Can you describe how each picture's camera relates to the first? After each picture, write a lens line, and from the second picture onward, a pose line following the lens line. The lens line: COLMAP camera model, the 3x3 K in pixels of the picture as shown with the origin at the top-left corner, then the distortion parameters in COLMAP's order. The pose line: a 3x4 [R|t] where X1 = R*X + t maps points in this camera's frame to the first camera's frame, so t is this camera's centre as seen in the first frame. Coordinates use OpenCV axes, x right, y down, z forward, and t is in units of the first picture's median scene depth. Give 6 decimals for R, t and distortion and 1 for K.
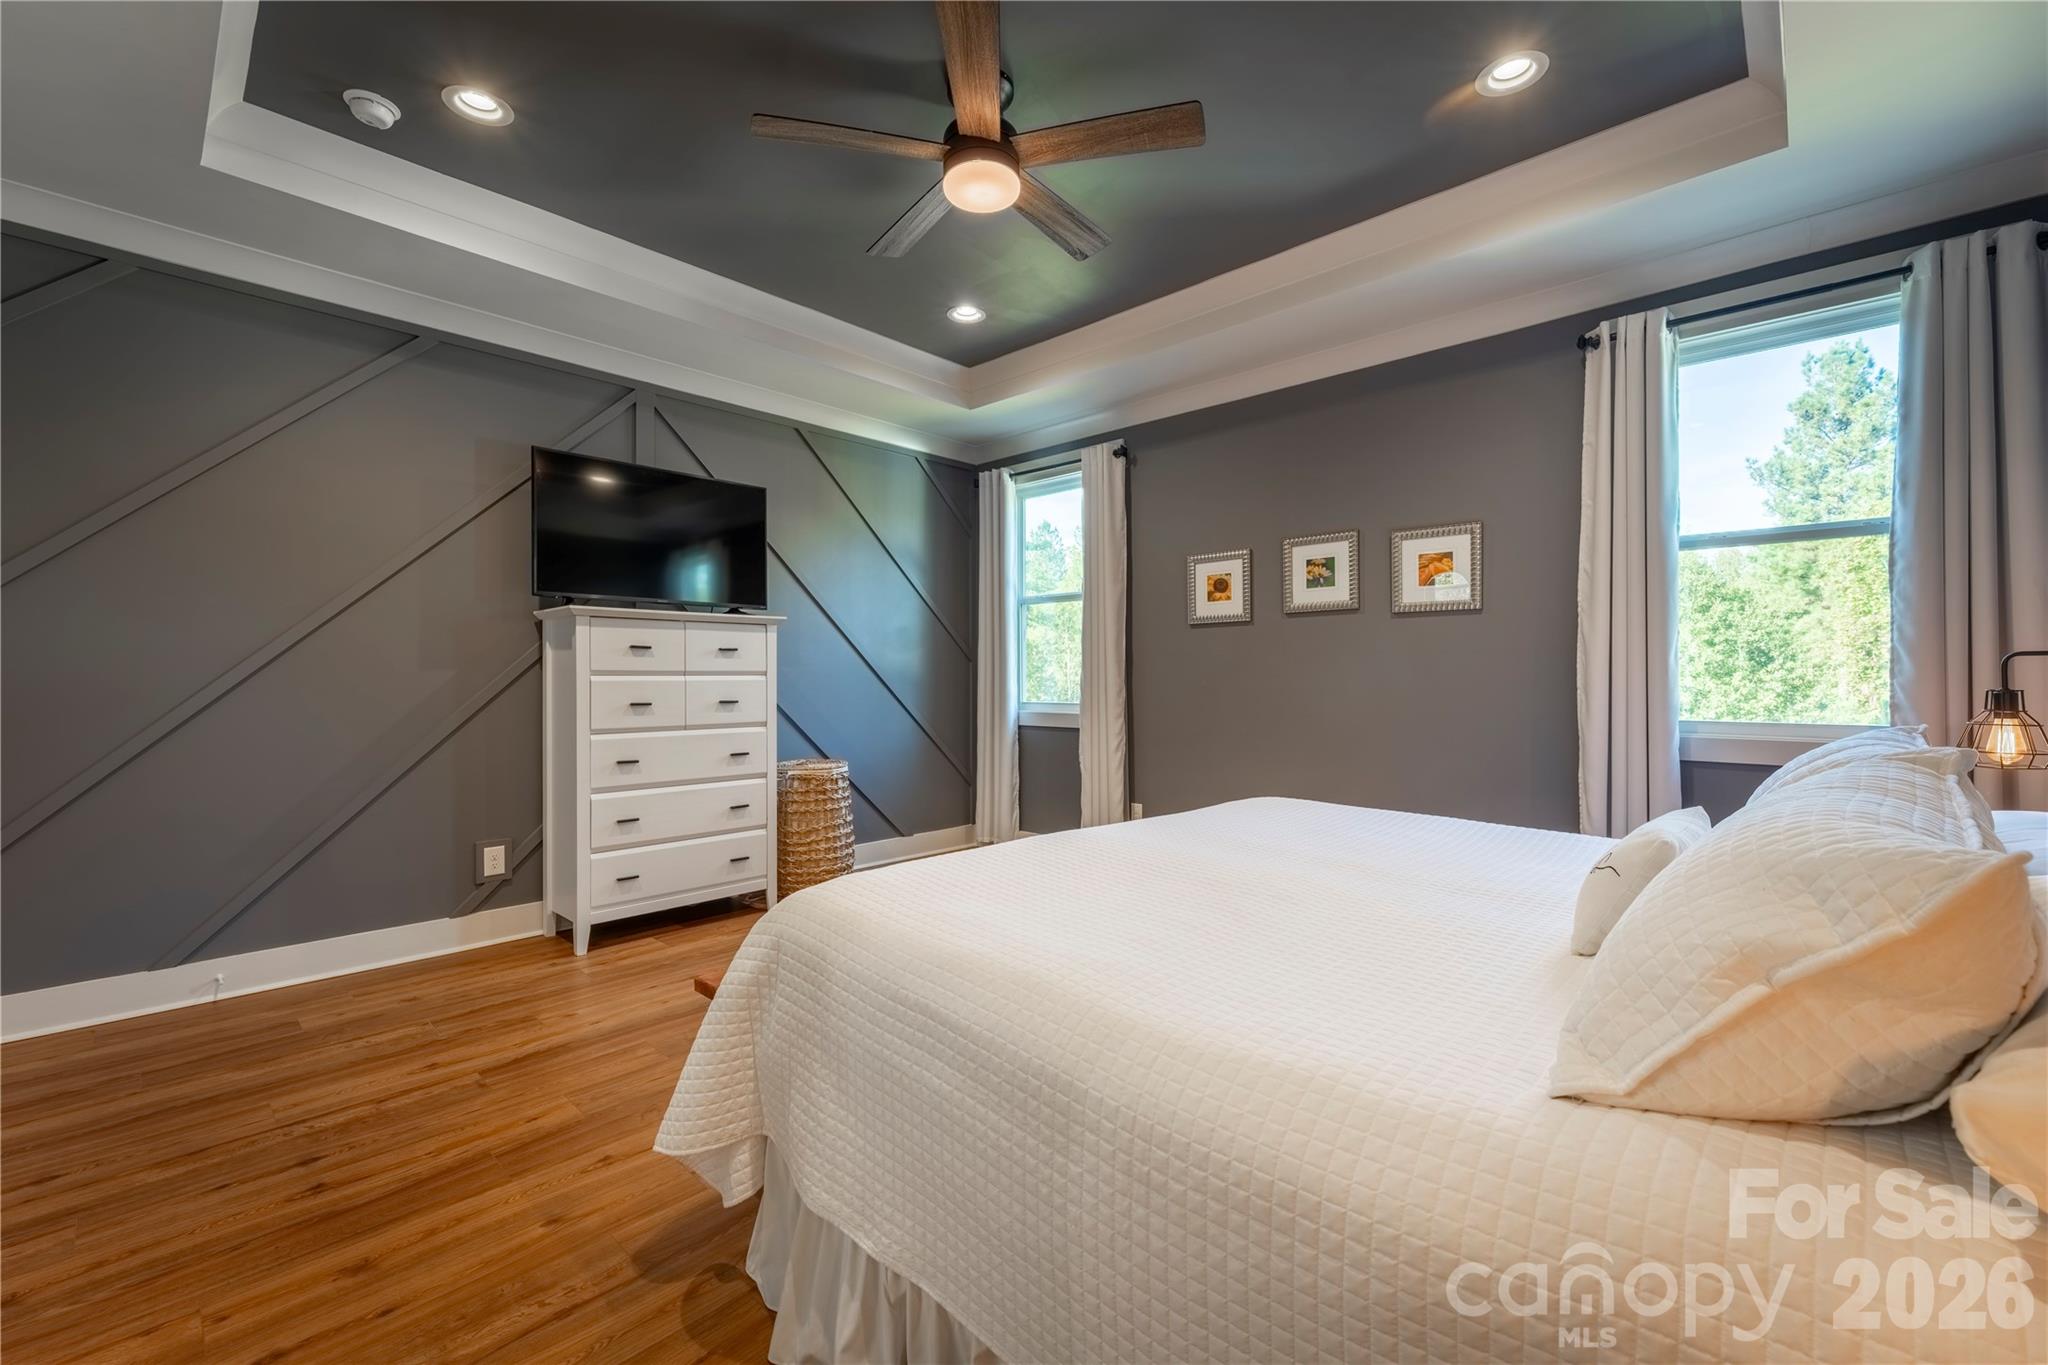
lens RADIAL K [[811.1, 0, 1029.9], [0, 811.1, 679.8], [0, 0, 1]] dist [0.000219, -0.000963]
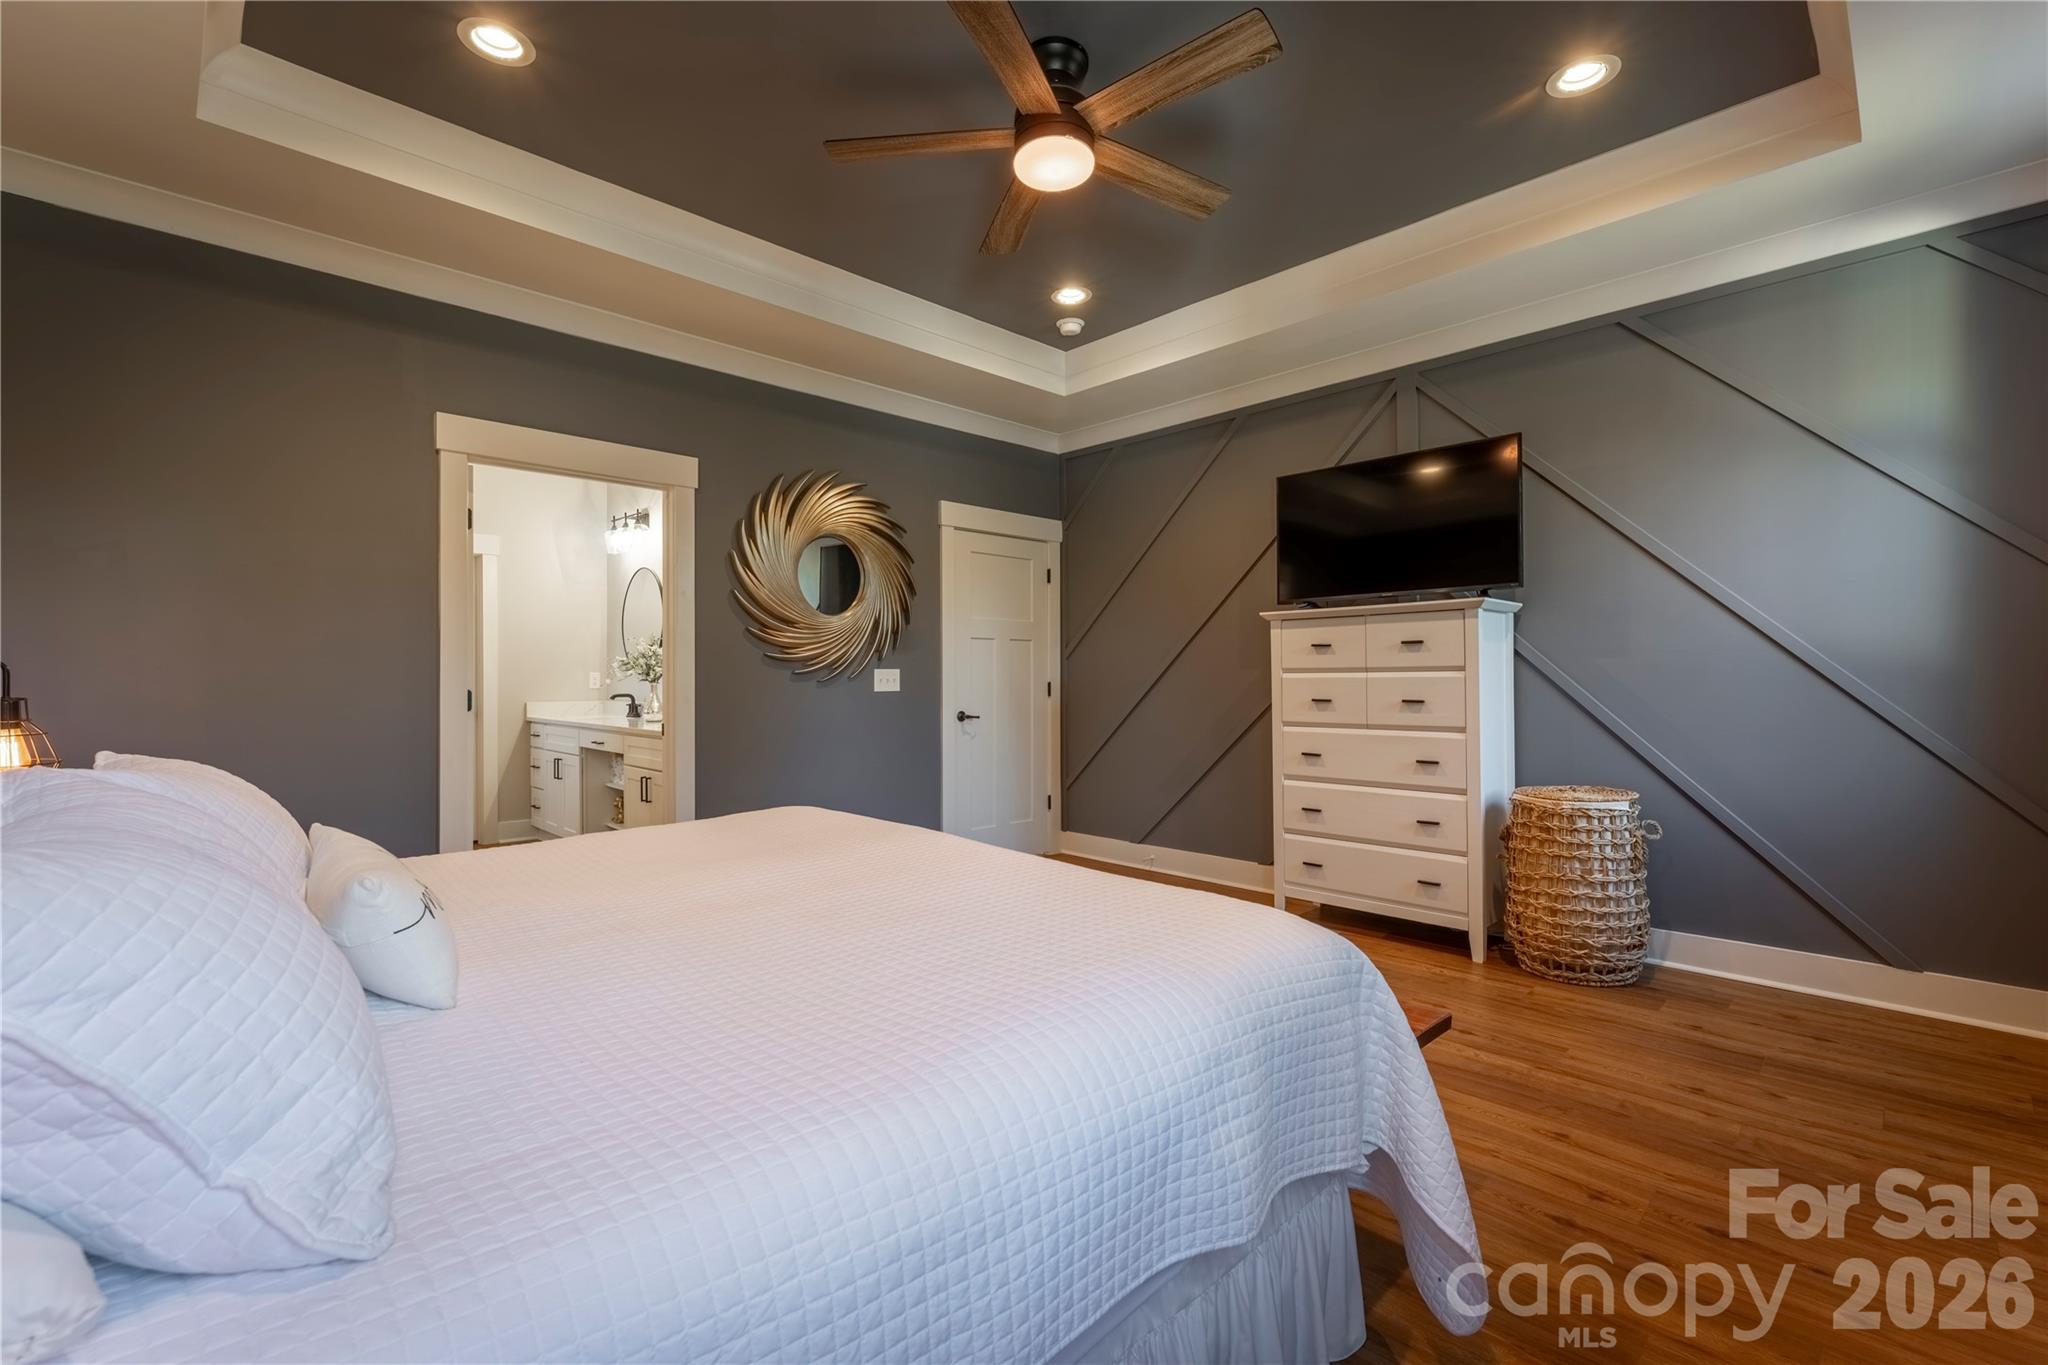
lens RADIAL K [[864.3, 0, 1029.8], [0, 864.3, 676.7], [0, 0, 1]] dist [-0.000917, 0.000064]
pose [[-0.023480, 0.004291, -0.999715, 0.592587], [0.005710, 0.999975, 0.004158, -0.006450], [0.999708, -0.005611, -0.023504, 0.612444]]
